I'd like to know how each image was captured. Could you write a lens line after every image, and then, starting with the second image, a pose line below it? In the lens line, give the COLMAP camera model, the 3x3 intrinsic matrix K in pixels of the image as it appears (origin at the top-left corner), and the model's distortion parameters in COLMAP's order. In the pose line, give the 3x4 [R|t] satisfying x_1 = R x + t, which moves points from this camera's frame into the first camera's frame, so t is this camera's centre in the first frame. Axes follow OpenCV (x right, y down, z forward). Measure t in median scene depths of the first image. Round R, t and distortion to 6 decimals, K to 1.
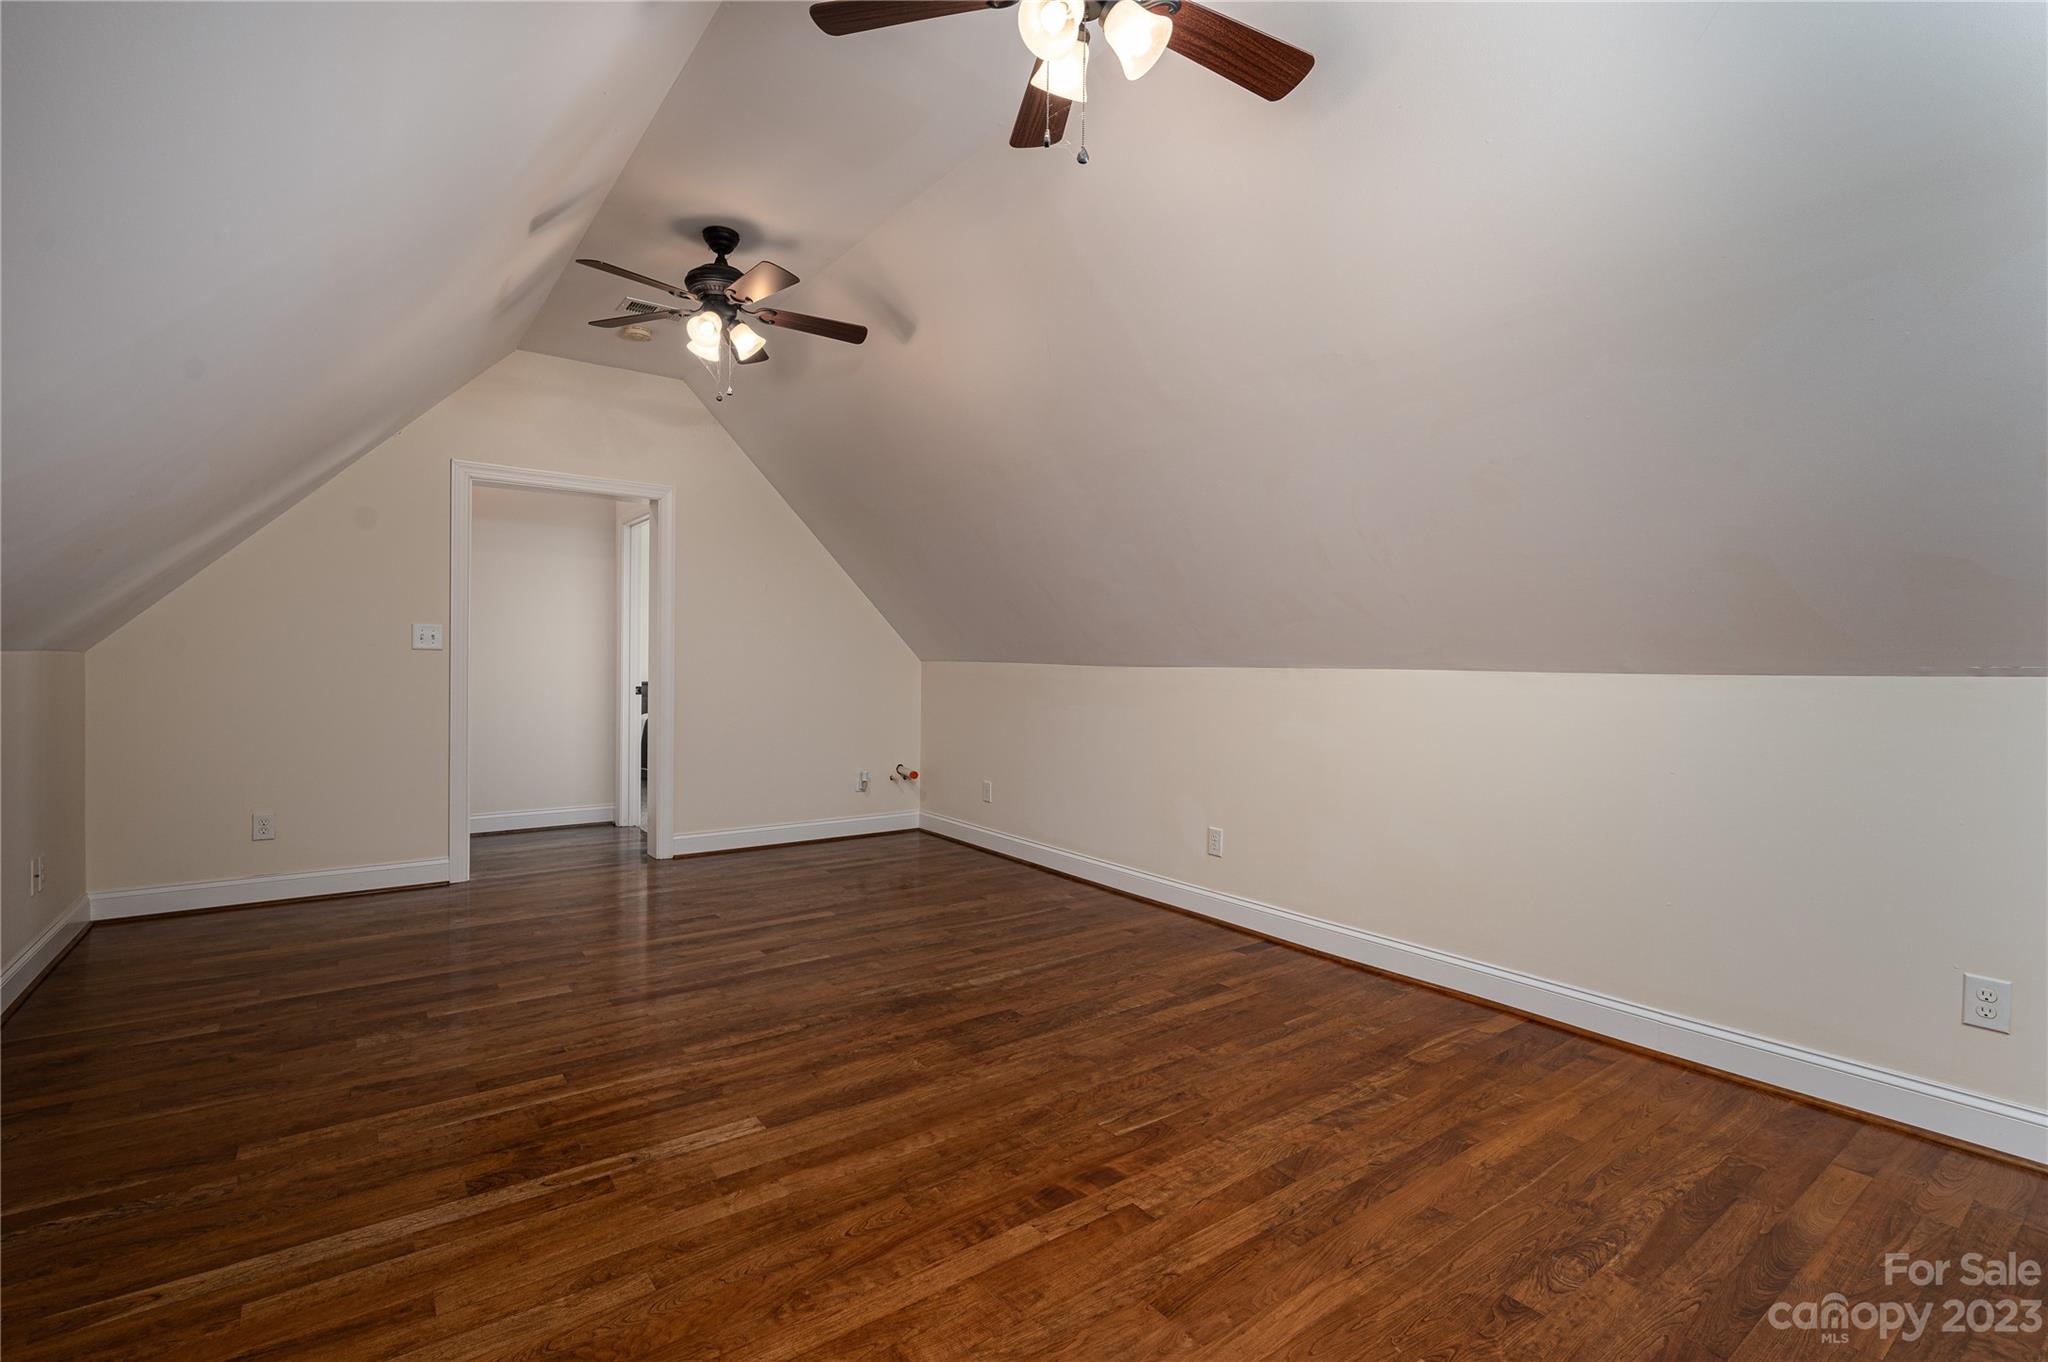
lens RADIAL K [[912.0, 0, 1024.0], [0, 912.0, 681.0], [0, 0, 1]] dist [0.002583, -0.000213]
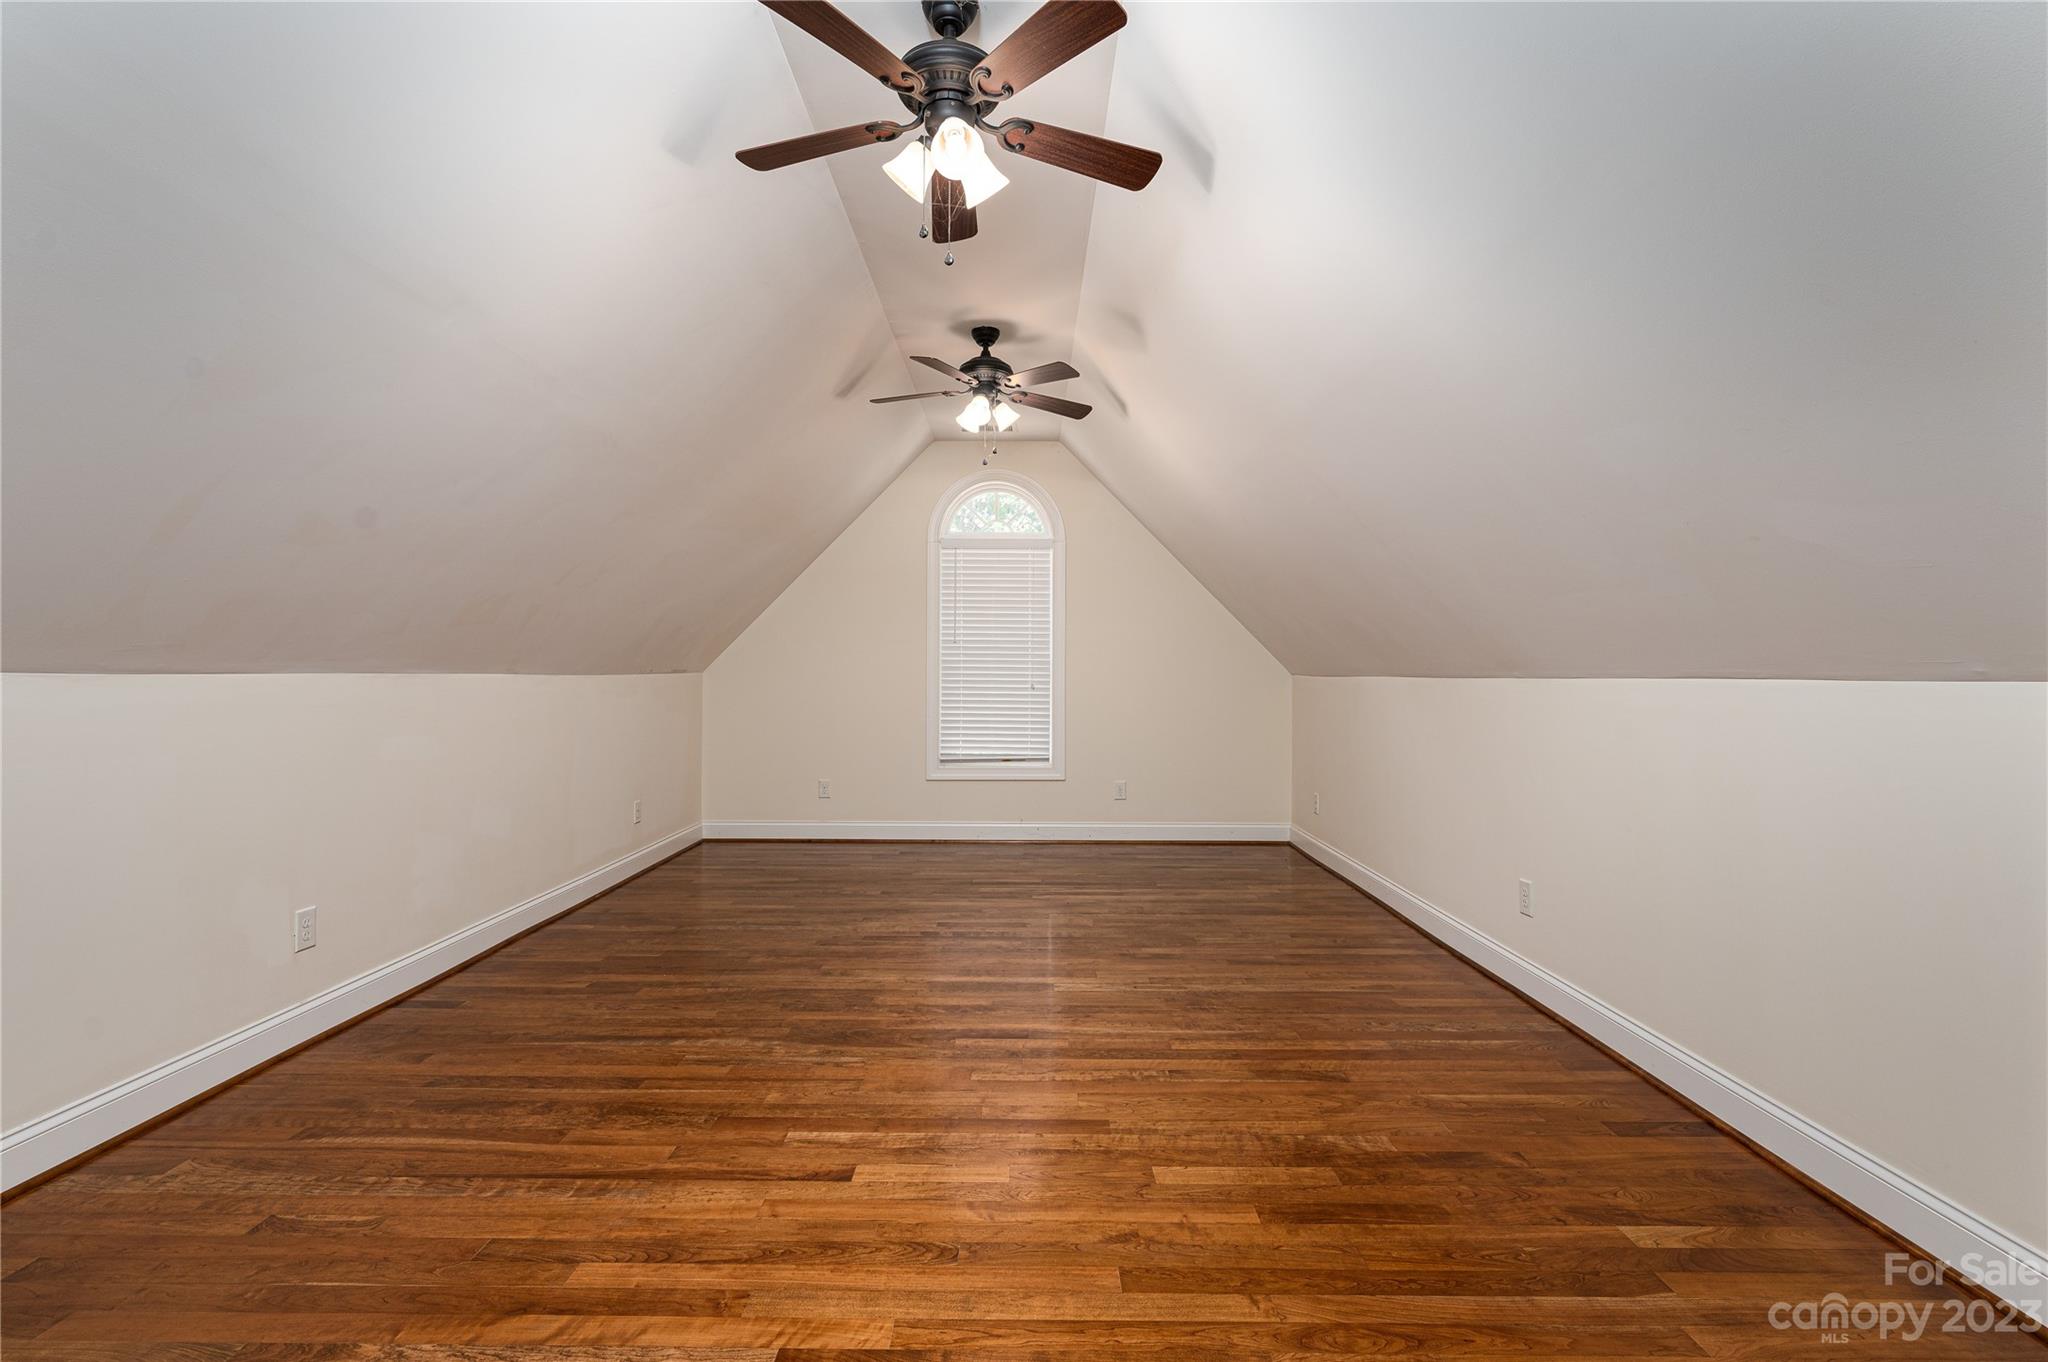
lens RADIAL K [[912.0, 0, 1024.0], [0, 912.0, 681.0], [0, 0, 1]] dist [0.002583, -0.000213]
pose [[-0.794359, -0.020398, 0.607107, -0.792084], [-0.003583, 0.999576, 0.028896, -0.038210], [-0.607439, 0.020778, -0.794095, 1.528378]]
